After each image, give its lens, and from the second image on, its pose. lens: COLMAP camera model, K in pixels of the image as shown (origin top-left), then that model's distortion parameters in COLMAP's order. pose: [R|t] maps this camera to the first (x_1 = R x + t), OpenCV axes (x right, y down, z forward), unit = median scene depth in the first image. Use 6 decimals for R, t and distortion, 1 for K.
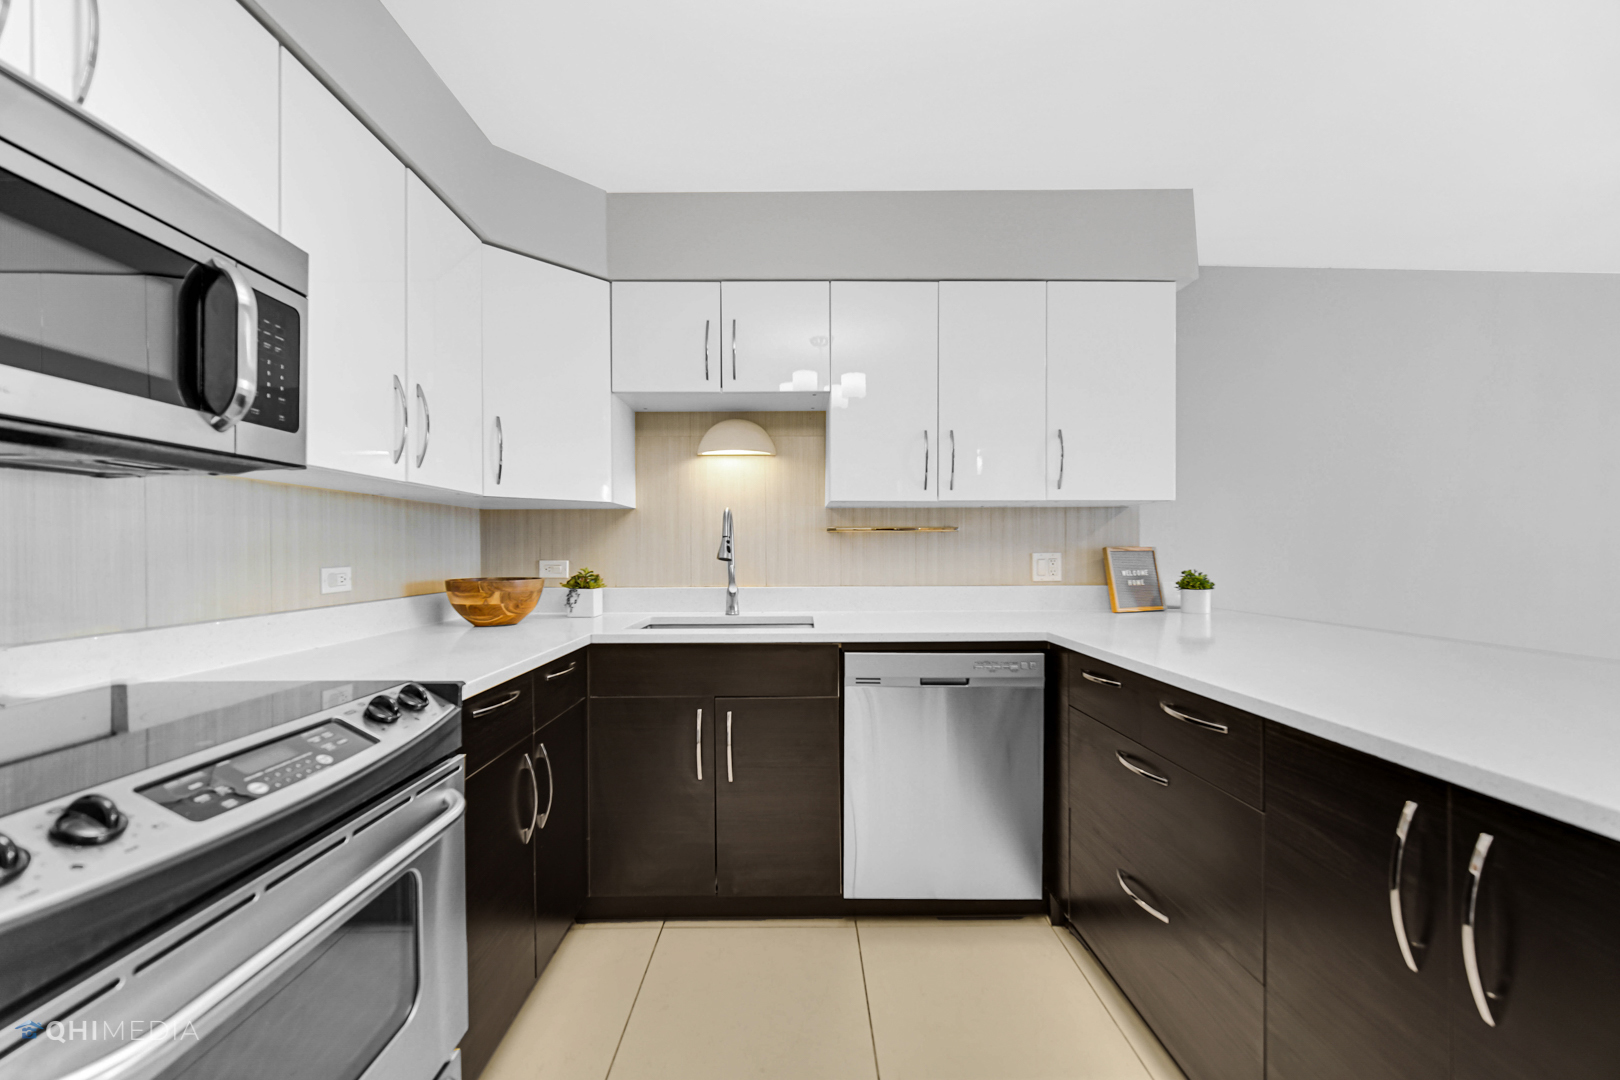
lens RADIAL K [[649.5, 0, 810.4], [0, 649.5, 550.5], [0, 0, 1]] dist [-0.003469, -0.000586]
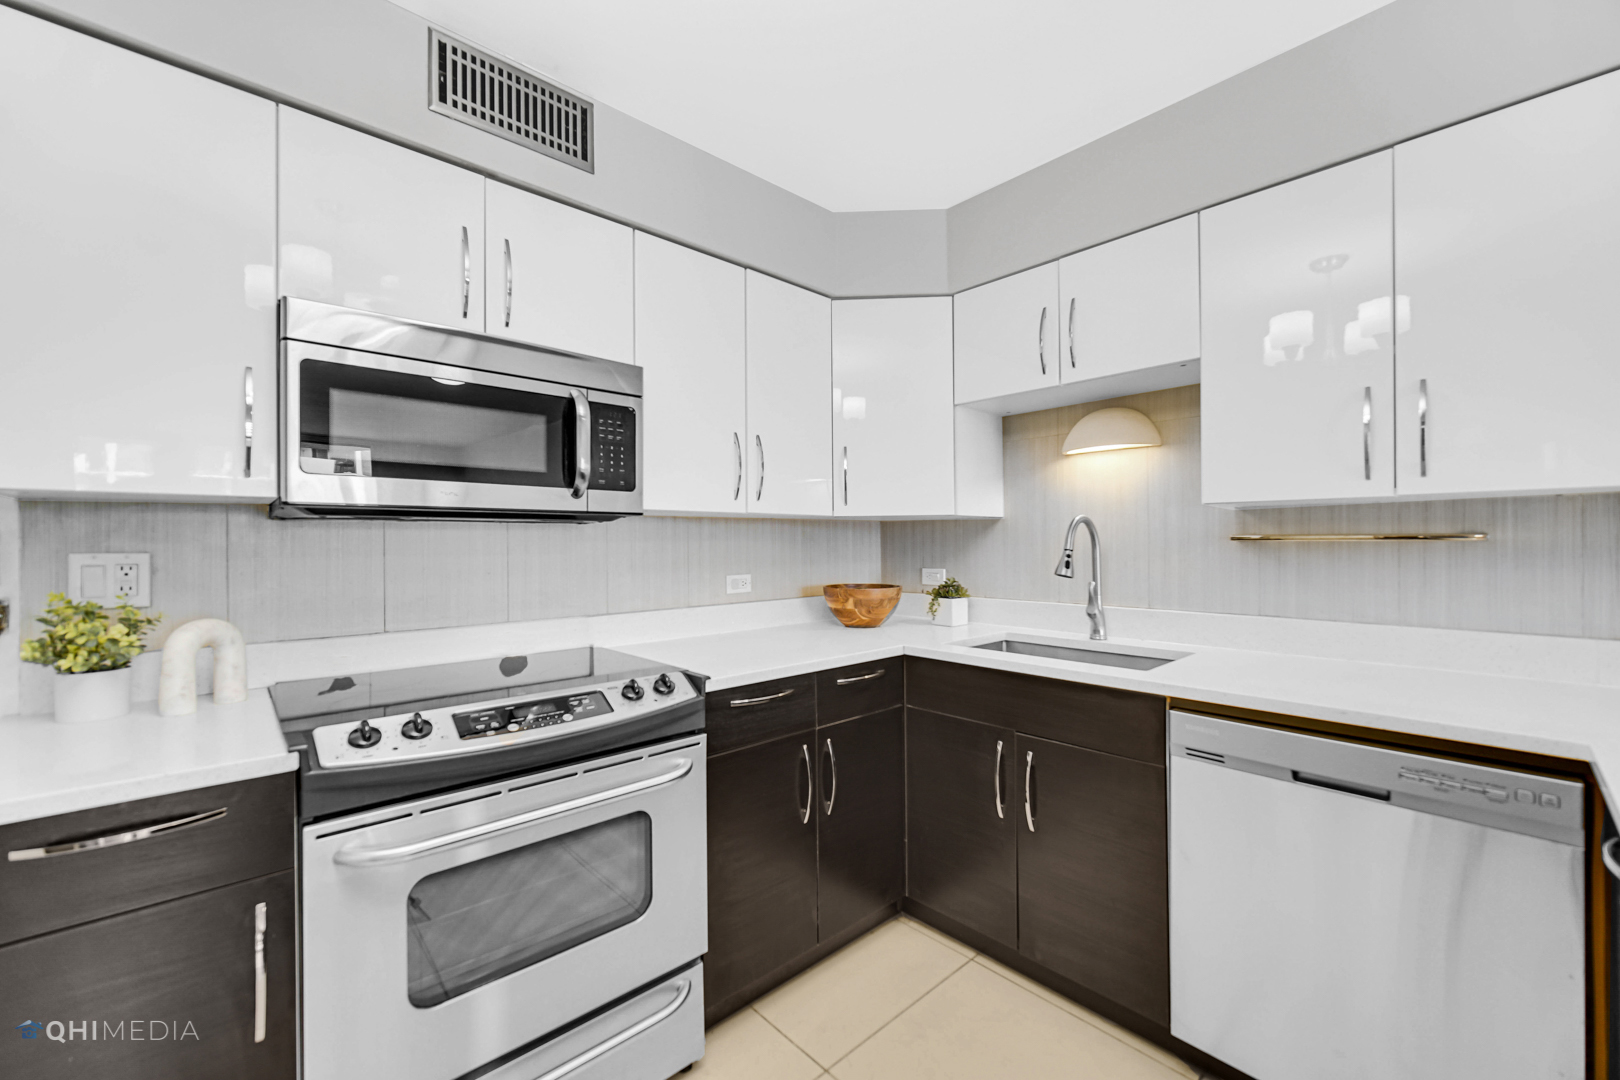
lens RADIAL K [[649.5, 0, 799.4], [0, 649.5, 541.3], [0, 0, 1]] dist [-0.003469, -0.000586]
pose [[0.658402, -0.001127, -0.752665, 0.321664], [0.002577, 0.999996, 0.000758, -0.038314], [0.752662, -0.002439, 0.658403, 0.174893]]
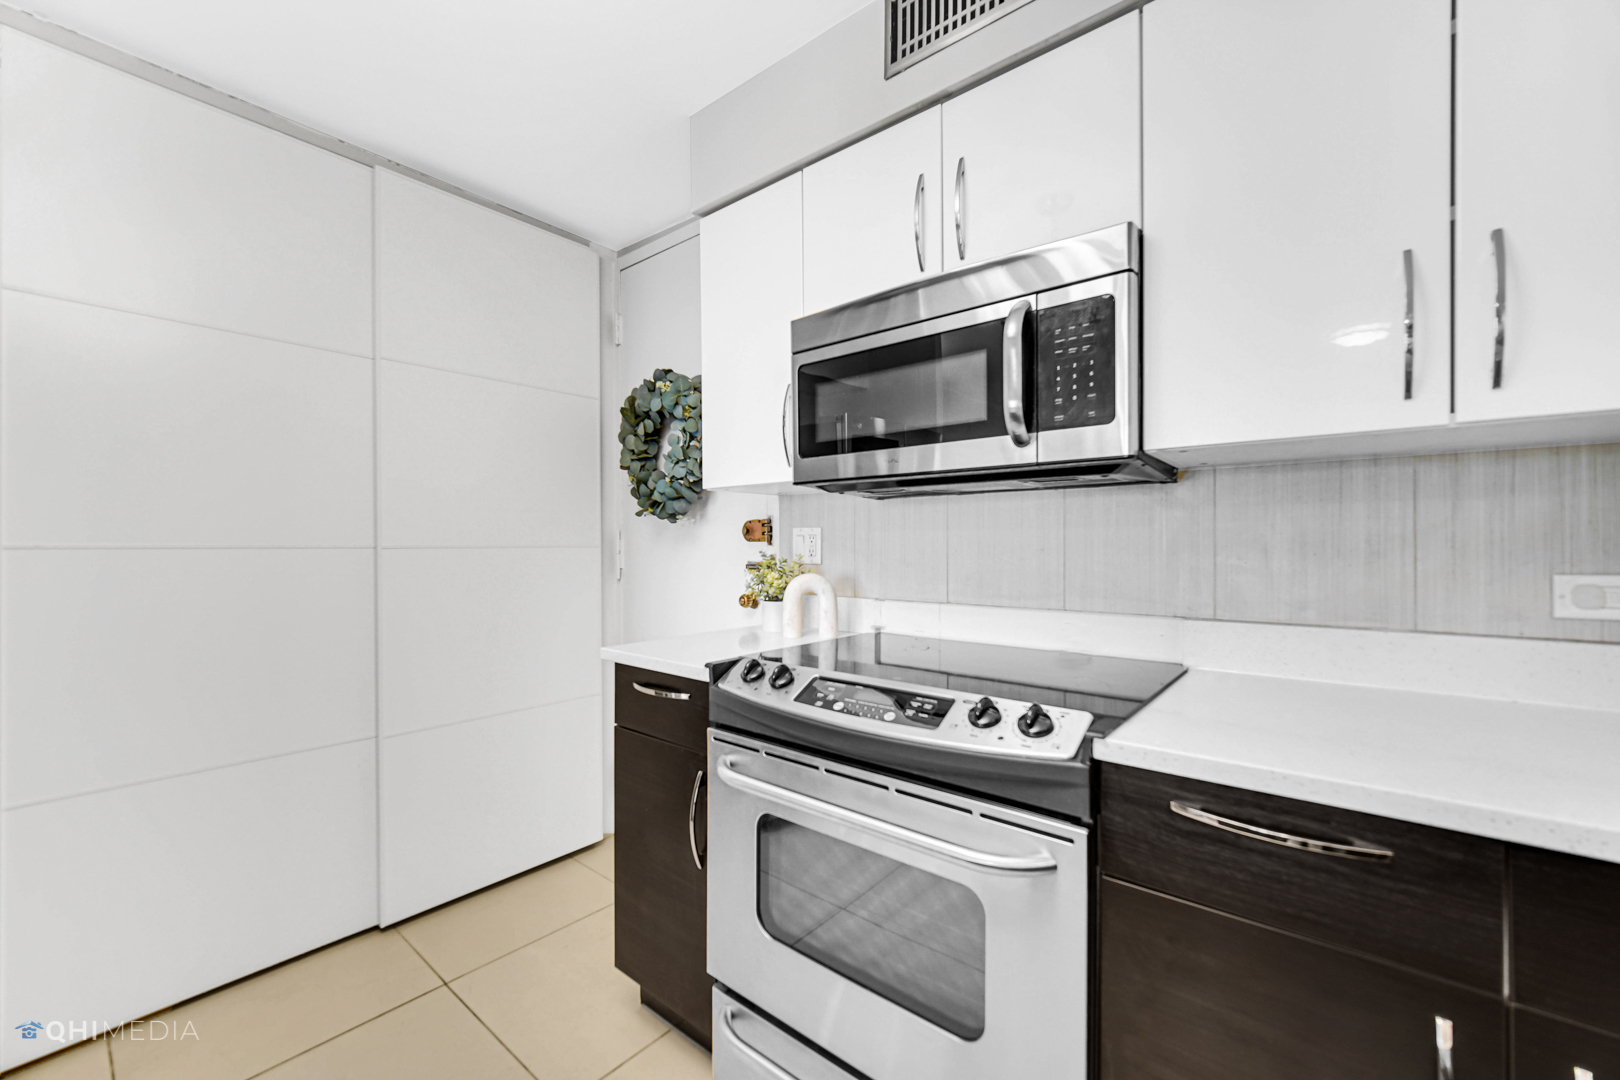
lens RADIAL K [[649.5, 0, 809.5], [0, 649.5, 545.9], [0, 0, 1]] dist [-0.003469, -0.000586]
pose [[-0.655801, 0.008319, -0.754888, 0.122801], [0.005910, 0.999965, 0.005885, -0.005531], [0.754910, -0.000601, -0.655828, 0.728119]]
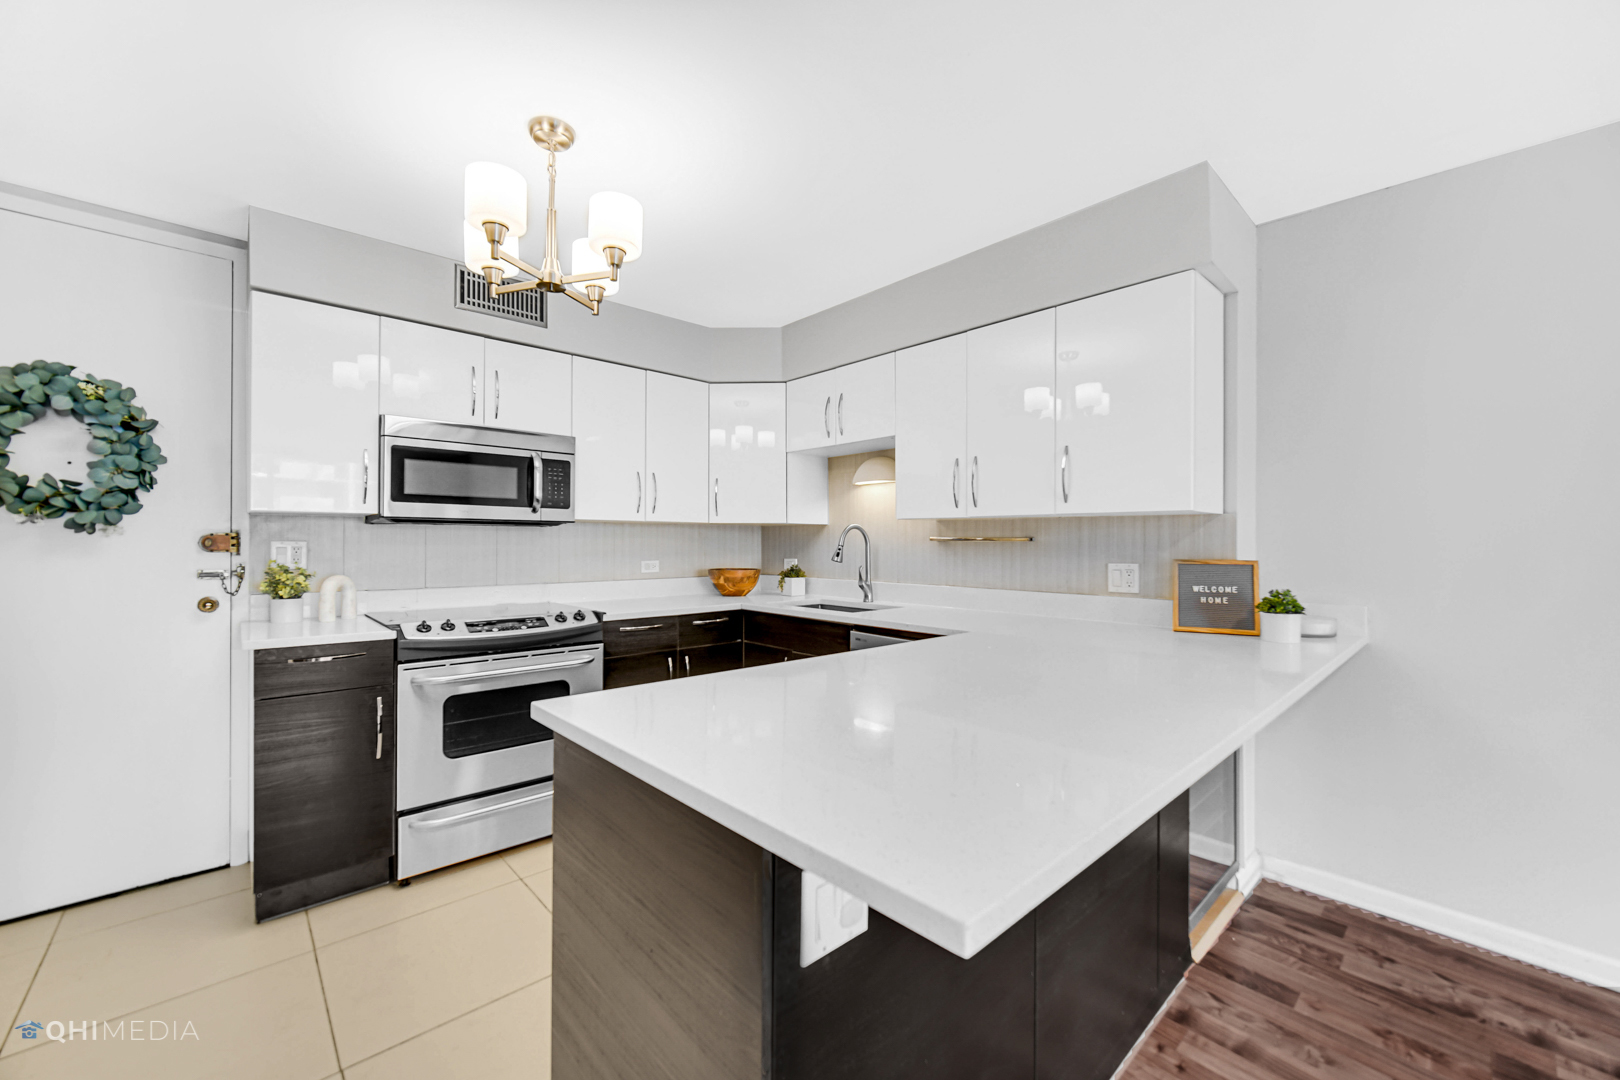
lens RADIAL K [[649.5, 0, 806.2], [0, 649.5, 539.2], [0, 0, 1]] dist [-0.003469, -0.000586]
pose [[0.662802, 0.002561, -0.748790, 0.990085], [-0.006404, 0.999977, -0.002249, -0.034754], [0.748767, 0.006286, 0.662803, 0.000283]]
